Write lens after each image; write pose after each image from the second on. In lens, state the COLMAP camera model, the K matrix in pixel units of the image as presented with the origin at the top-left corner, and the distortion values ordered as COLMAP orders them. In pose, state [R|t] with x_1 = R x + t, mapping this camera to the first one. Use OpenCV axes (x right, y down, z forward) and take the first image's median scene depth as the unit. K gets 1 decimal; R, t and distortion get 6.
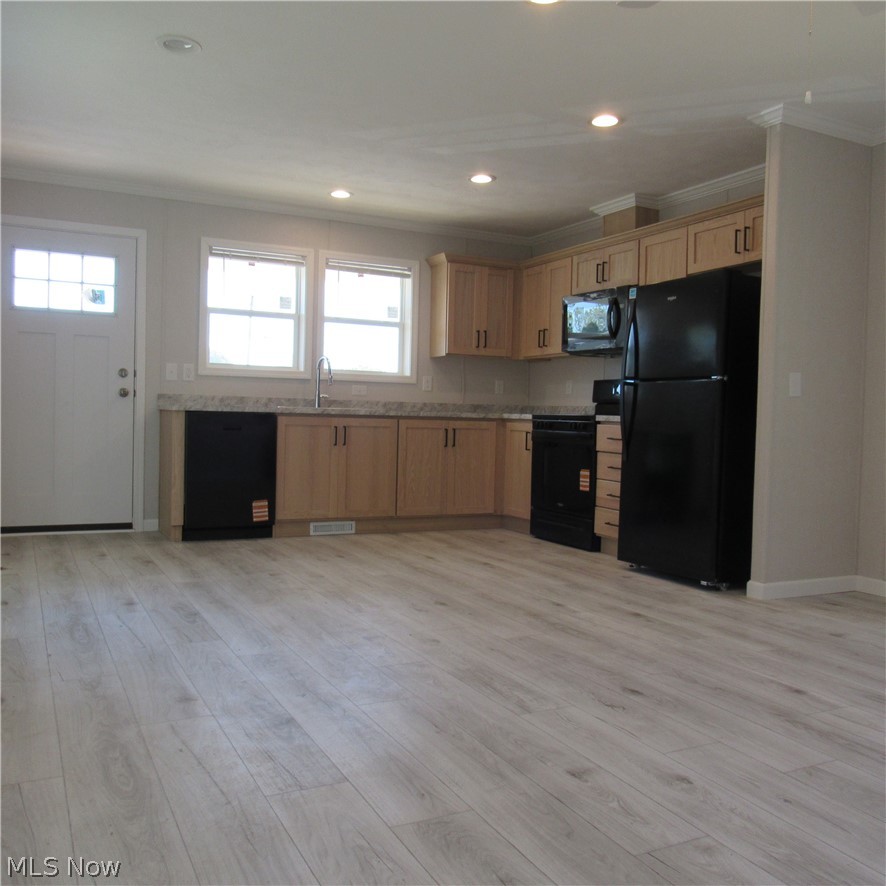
lens RADIAL K [[842.6, 0, 443.0], [0, 842.6, 443.0], [0, 0, 1]] dist [-0.033401, 0.012185]
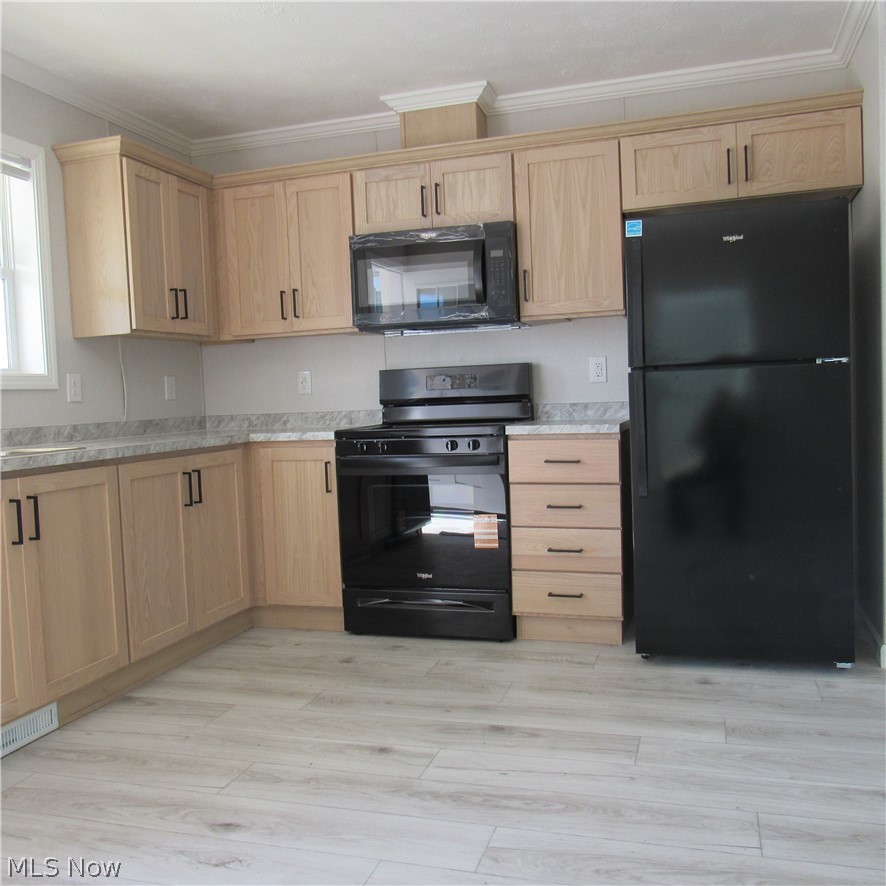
lens RADIAL K [[842.6, 0, 443.0], [0, 842.6, 443.0], [0, 0, 1]] dist [-0.033401, 0.012185]
pose [[0.694117, -0.092918, 0.713840, -0.263334], [0.081398, 0.995406, 0.050419, -0.049530], [-0.715246, 0.023108, 0.698491, 0.532140]]
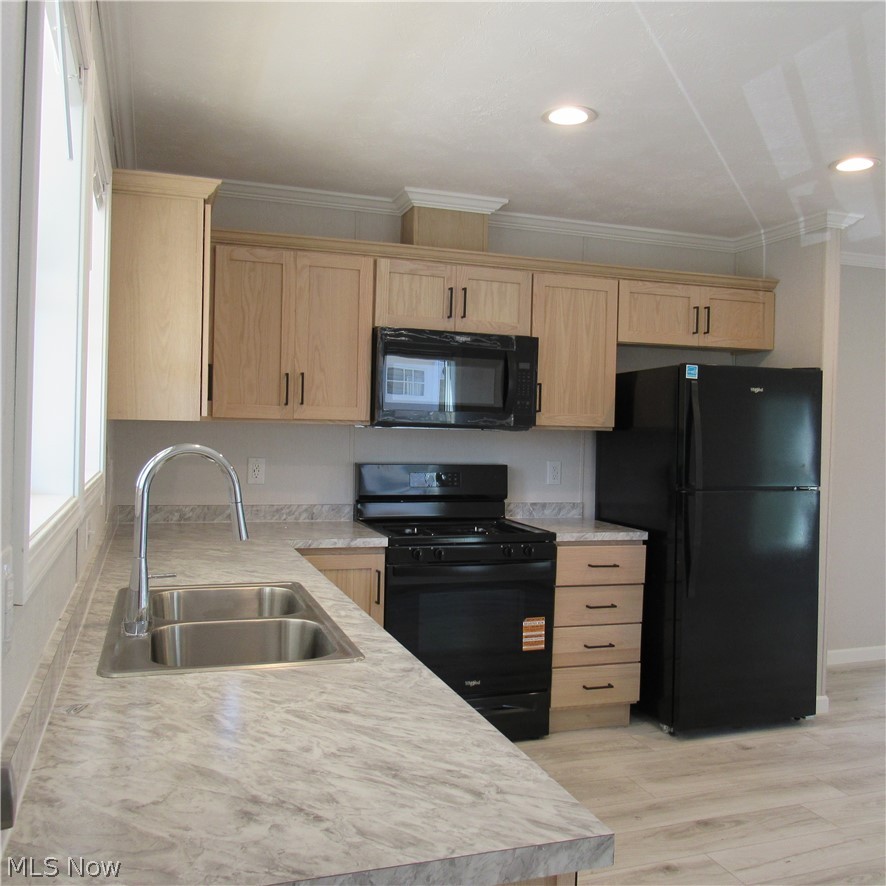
lens RADIAL K [[842.6, 0, 443.0], [0, 842.6, 443.0], [0, 0, 1]] dist [-0.033401, 0.012185]
pose [[0.135851, -0.037977, 0.990001, -0.430927], [0.014847, 0.999231, 0.036293, -0.115149], [-0.990618, 0.009768, 0.136310, 0.887578]]
